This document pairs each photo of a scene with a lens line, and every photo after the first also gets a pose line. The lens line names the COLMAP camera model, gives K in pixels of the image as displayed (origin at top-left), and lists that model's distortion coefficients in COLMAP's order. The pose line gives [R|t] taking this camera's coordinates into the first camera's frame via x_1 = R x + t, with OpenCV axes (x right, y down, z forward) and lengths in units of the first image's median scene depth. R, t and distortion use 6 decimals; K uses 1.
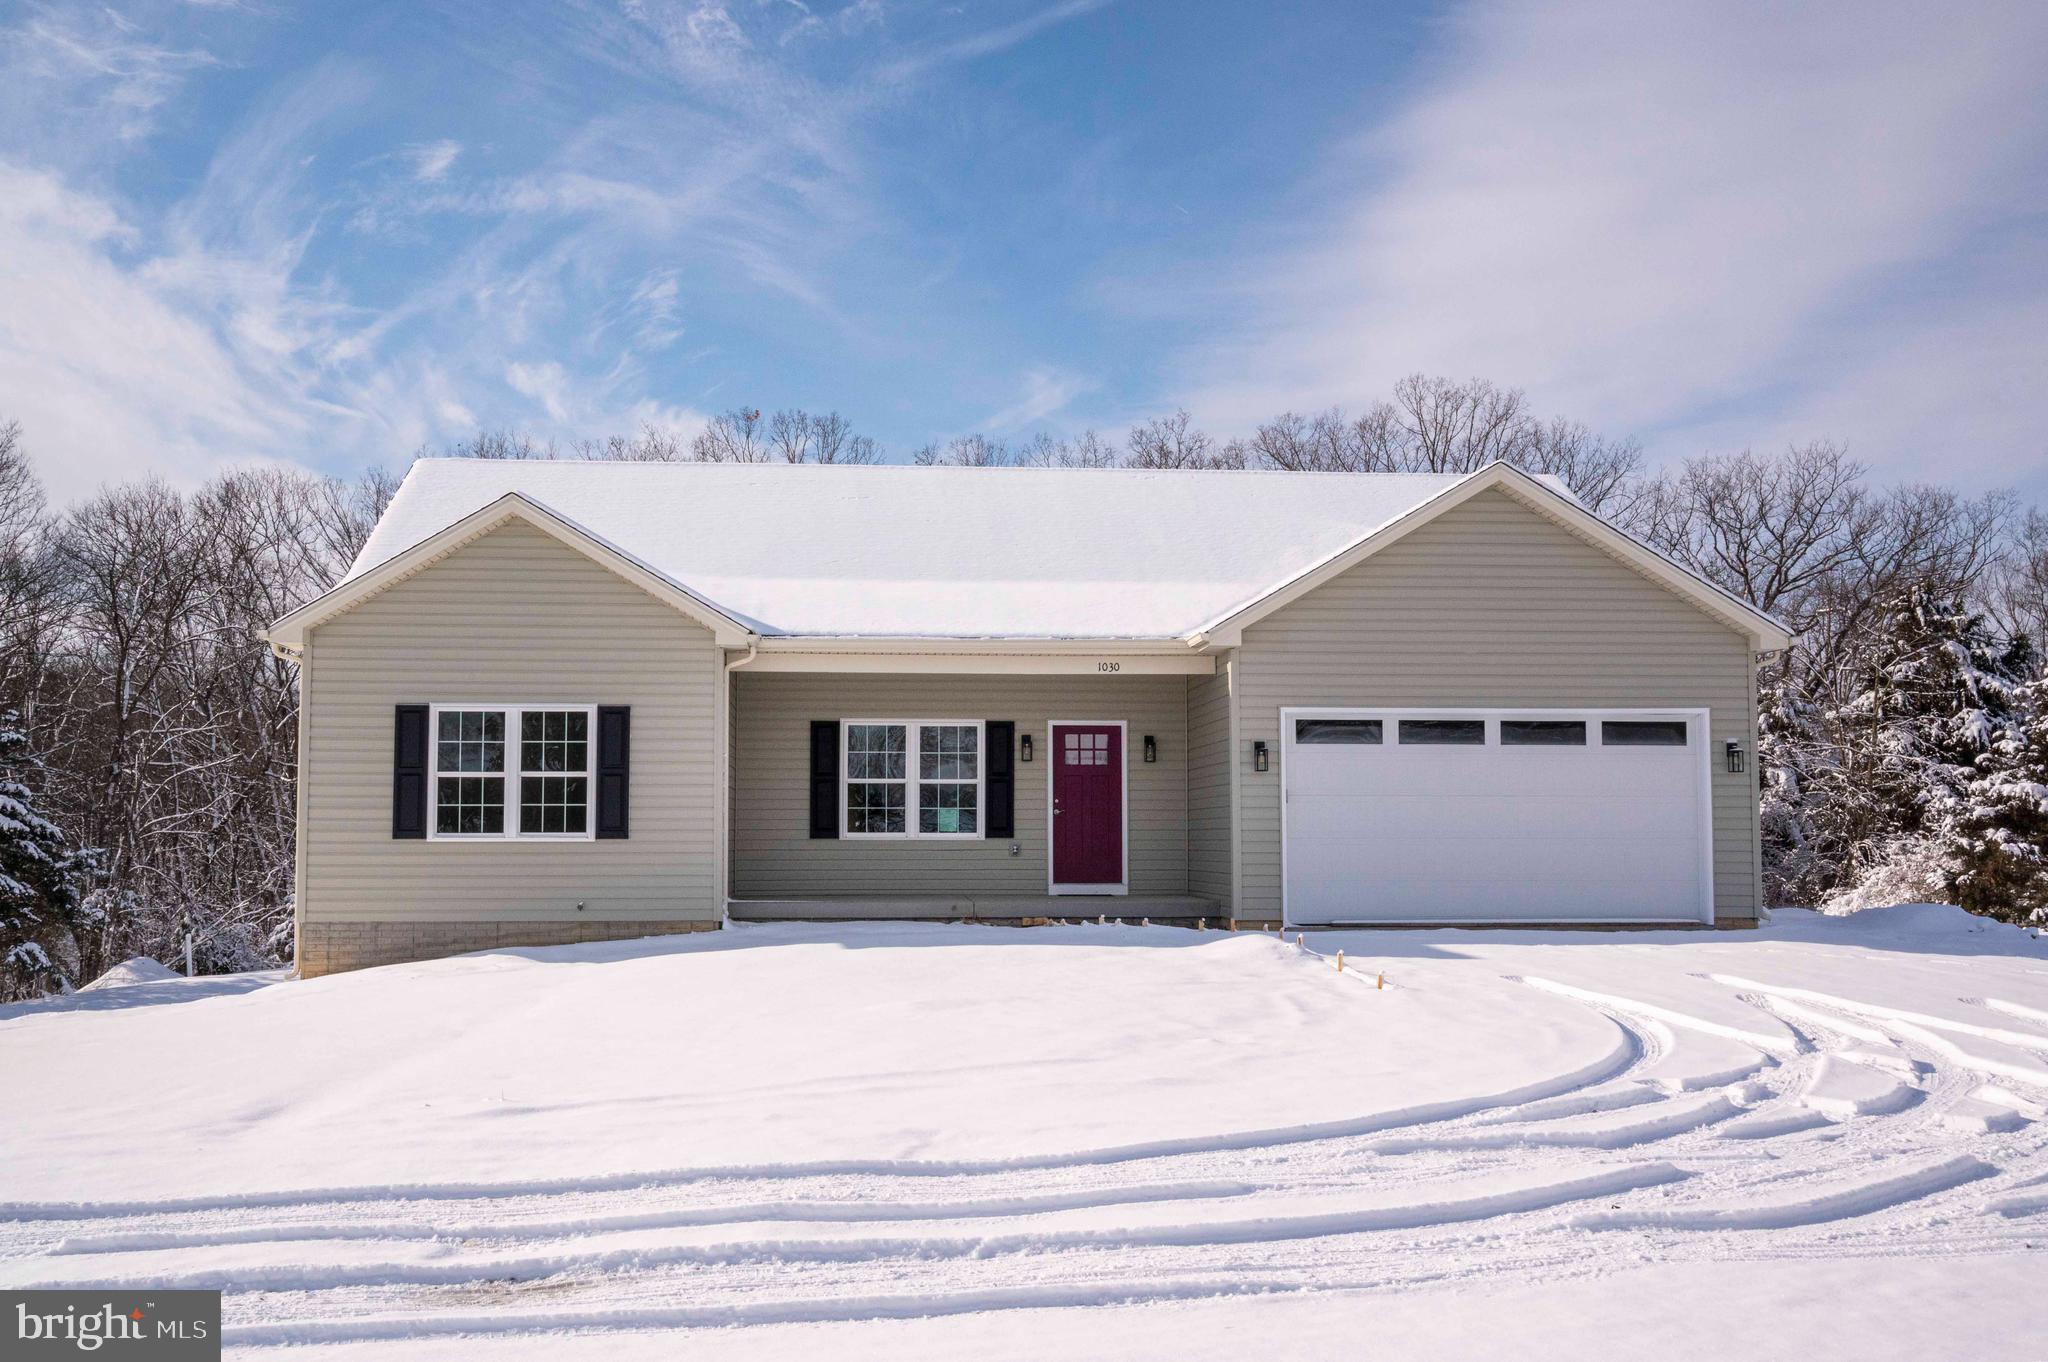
lens RADIAL K [[2018.9, 0, 1024.0], [0, 2018.9, 681.0], [0, 0, 1]] dist [-0.004150, -0.007490]
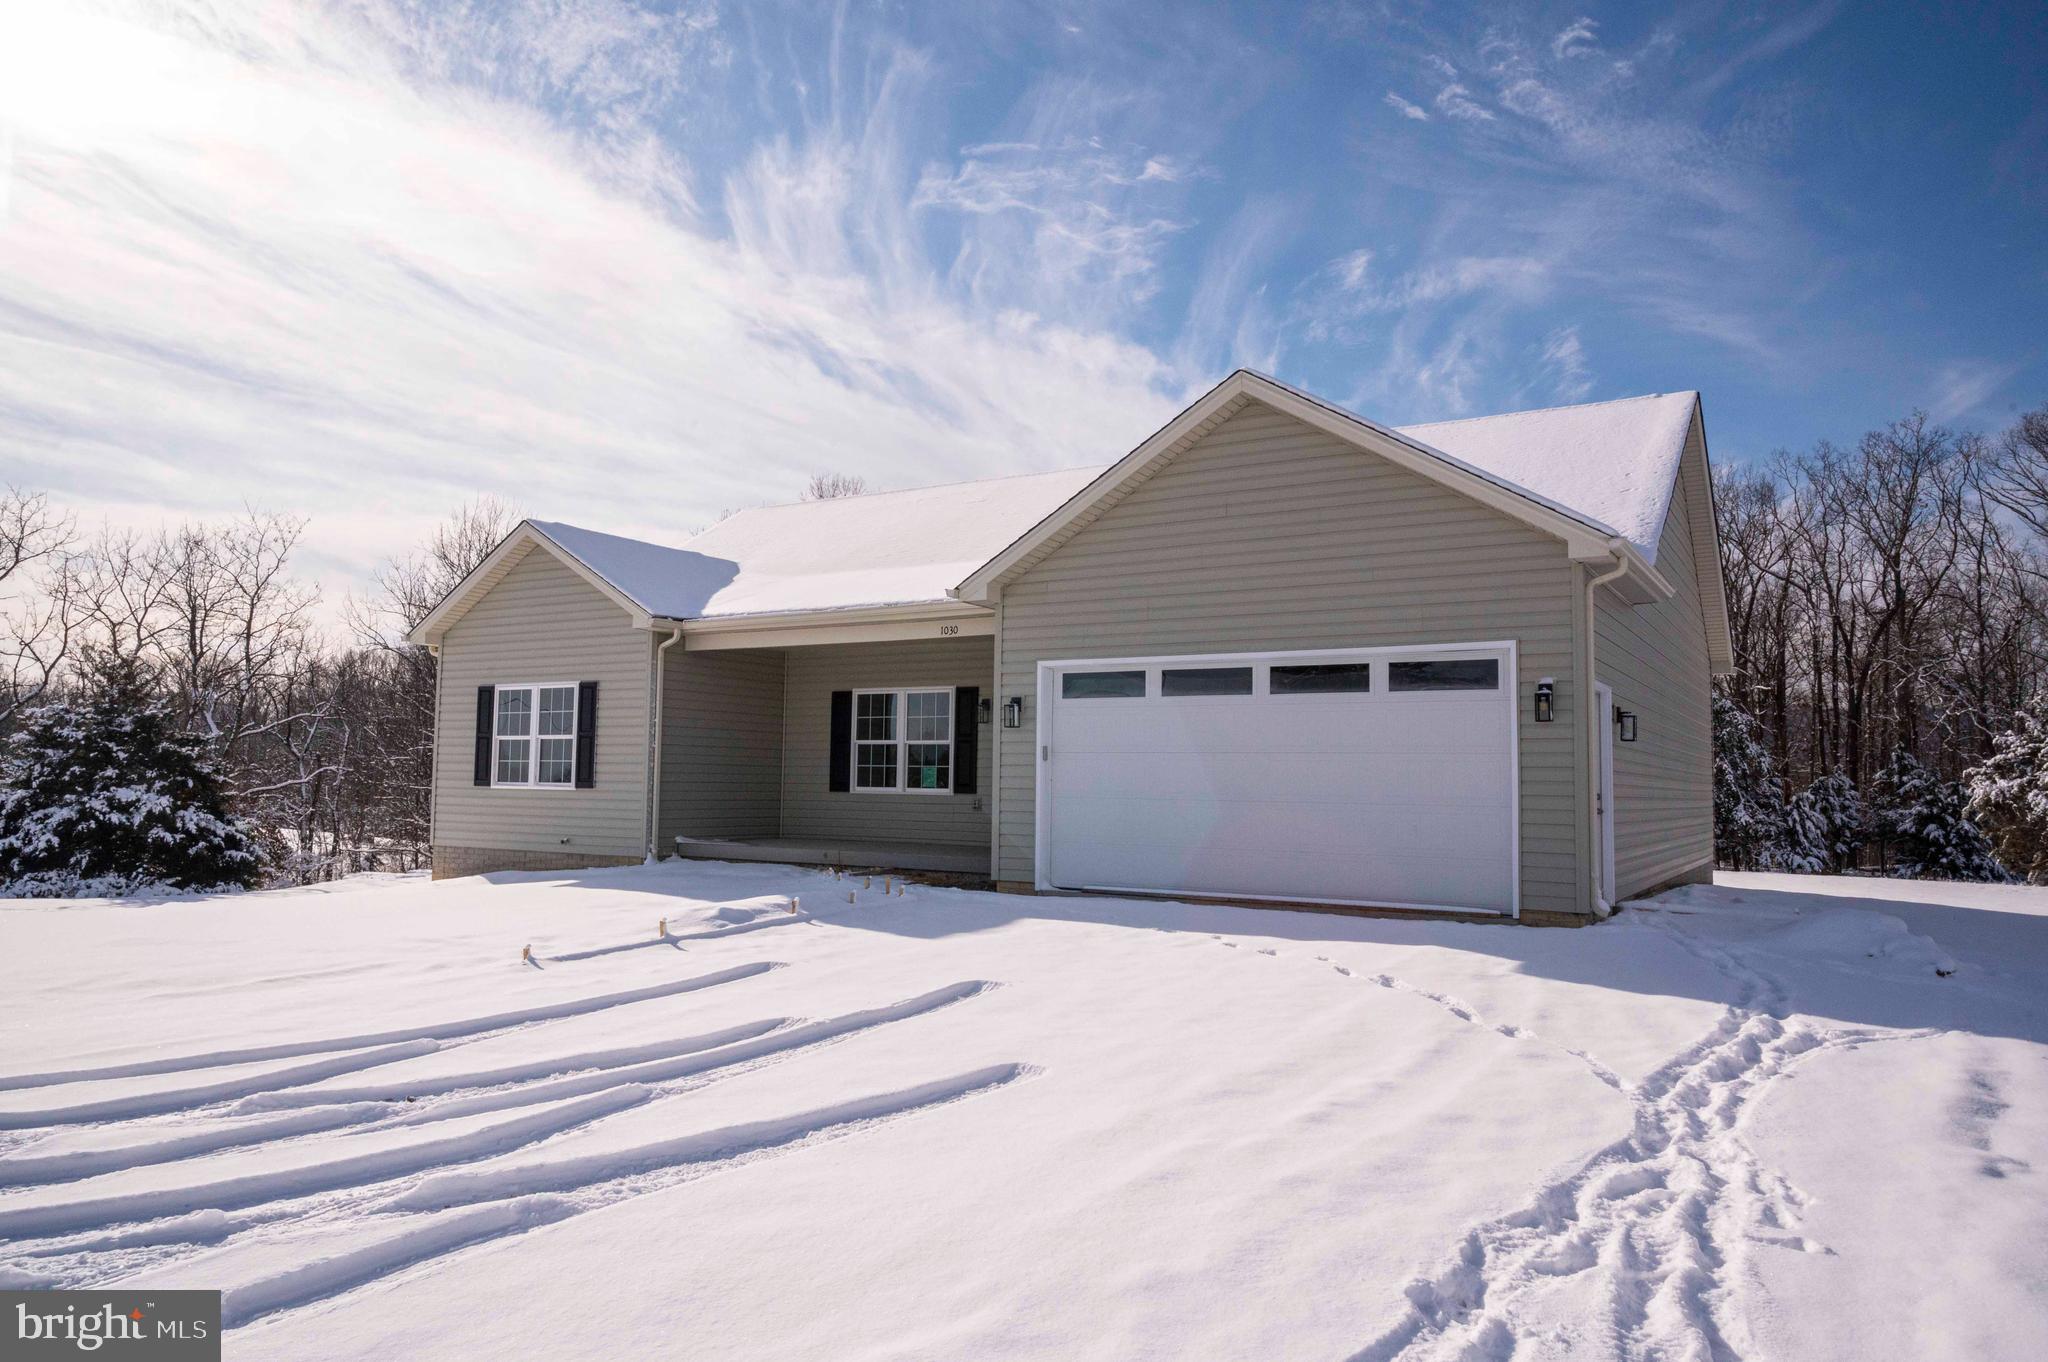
lens RADIAL K [[1381.3, 0, 1023.8], [0, 1381.3, 744.5], [0, 0, 1]] dist [-0.001379, -0.002659]
pose [[0.805008, -0.005509, -0.593238, 0.505674], [0.030907, 0.998988, 0.032663, 0.030532], [0.592458, -0.044629, 0.804364, 0.459034]]
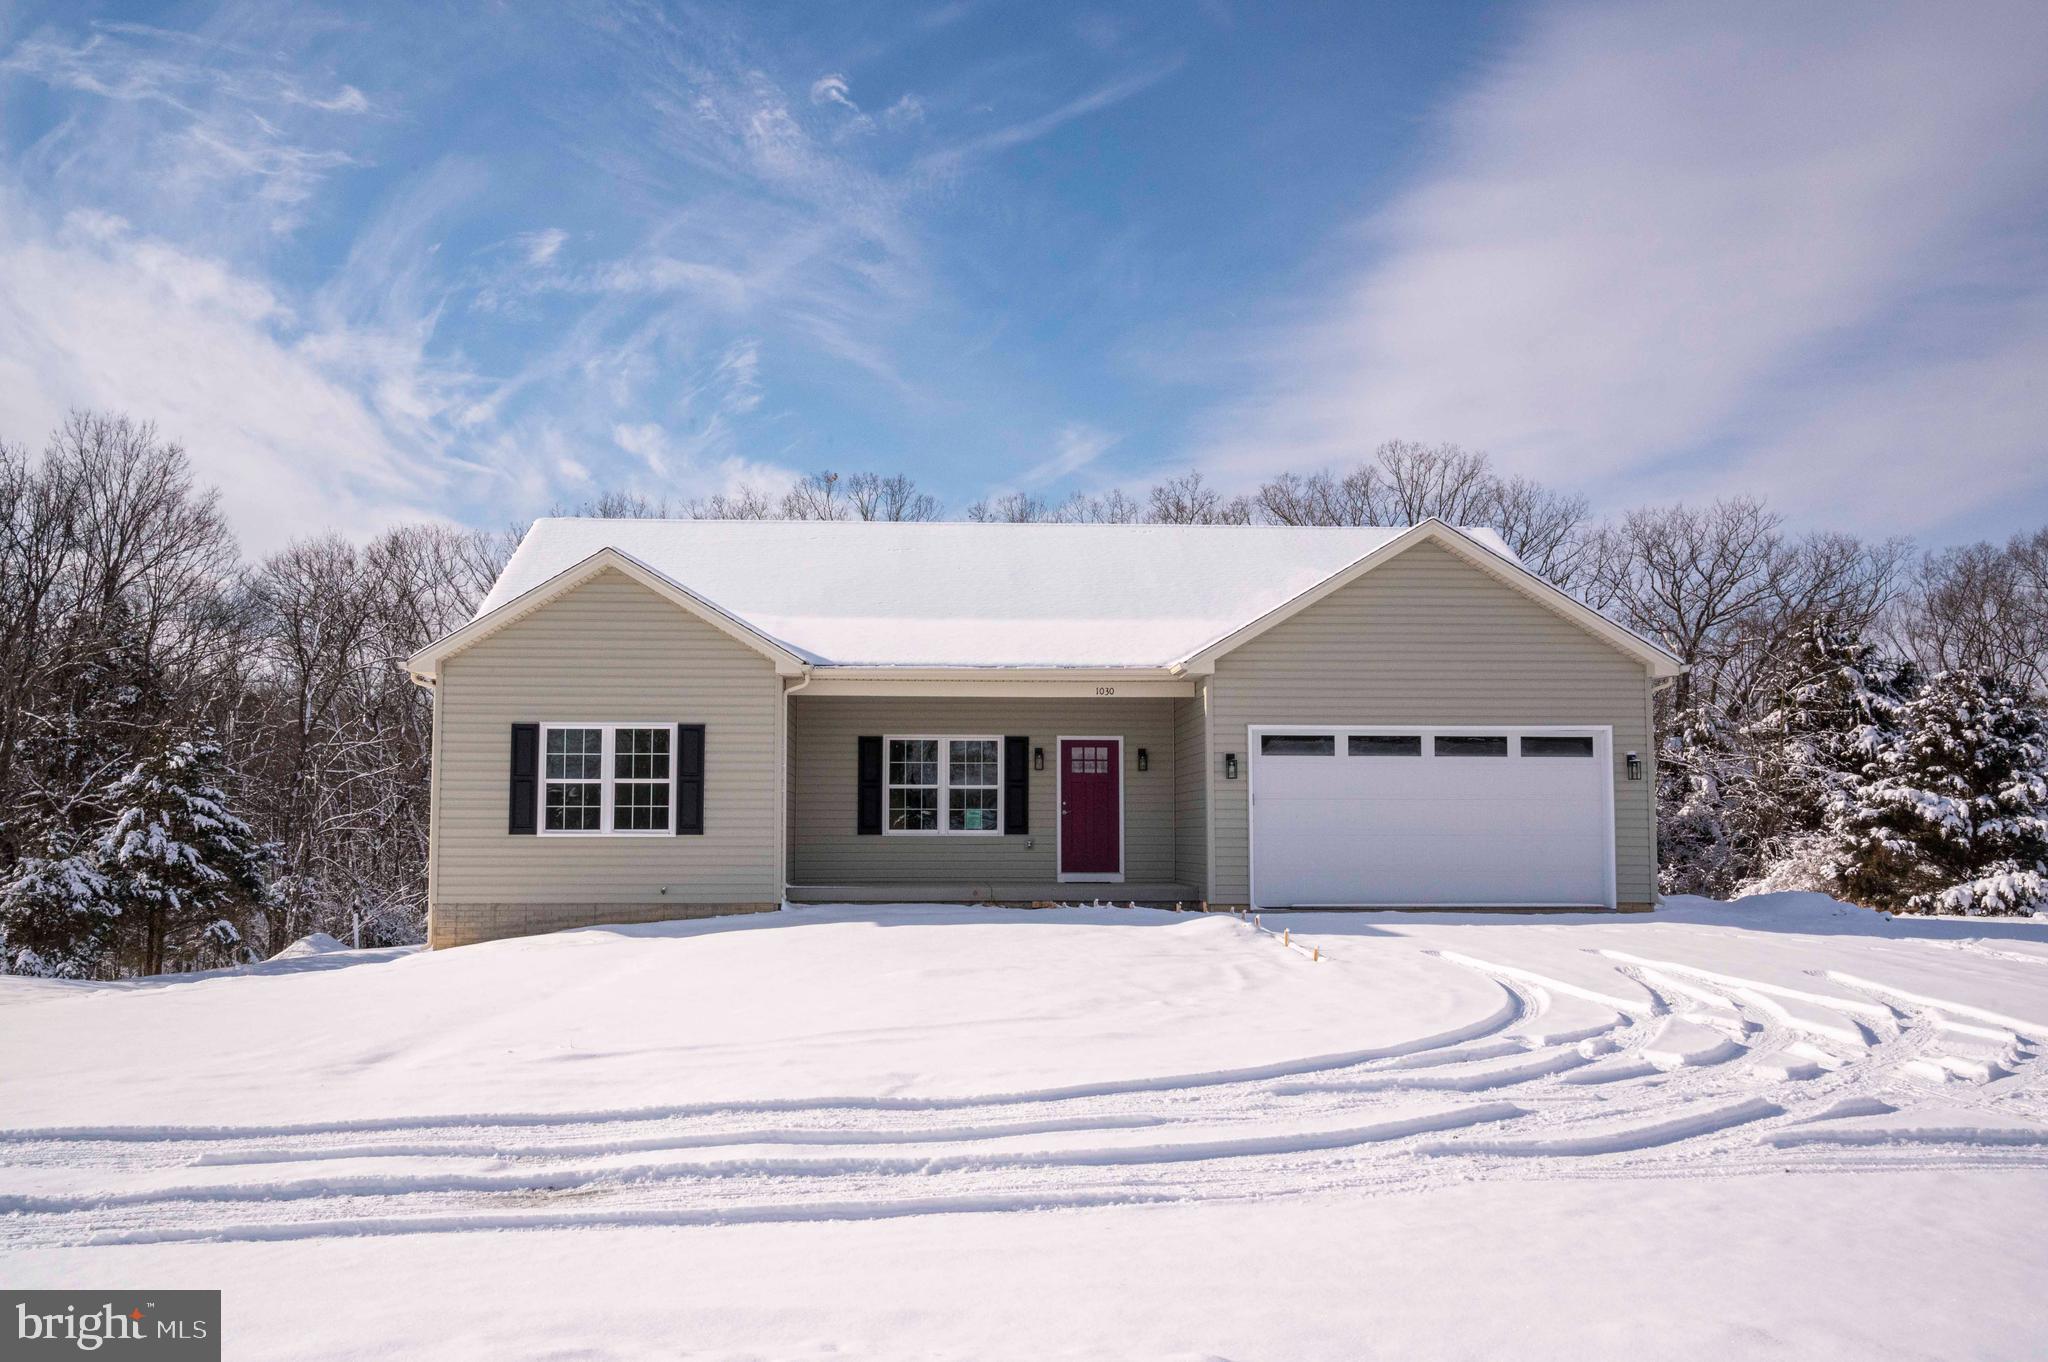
lens RADIAL K [[1718.1, 0, 1019.4], [0, 1718.1, 685.5], [0, 0, 1]] dist [-0.006629, -0.004561]
pose [[0.999555, -0.001203, -0.029809, 0.022158], [0.000937, 0.999960, -0.008943, -0.001360], [0.029819, 0.008911, 0.999516, -0.017697]]
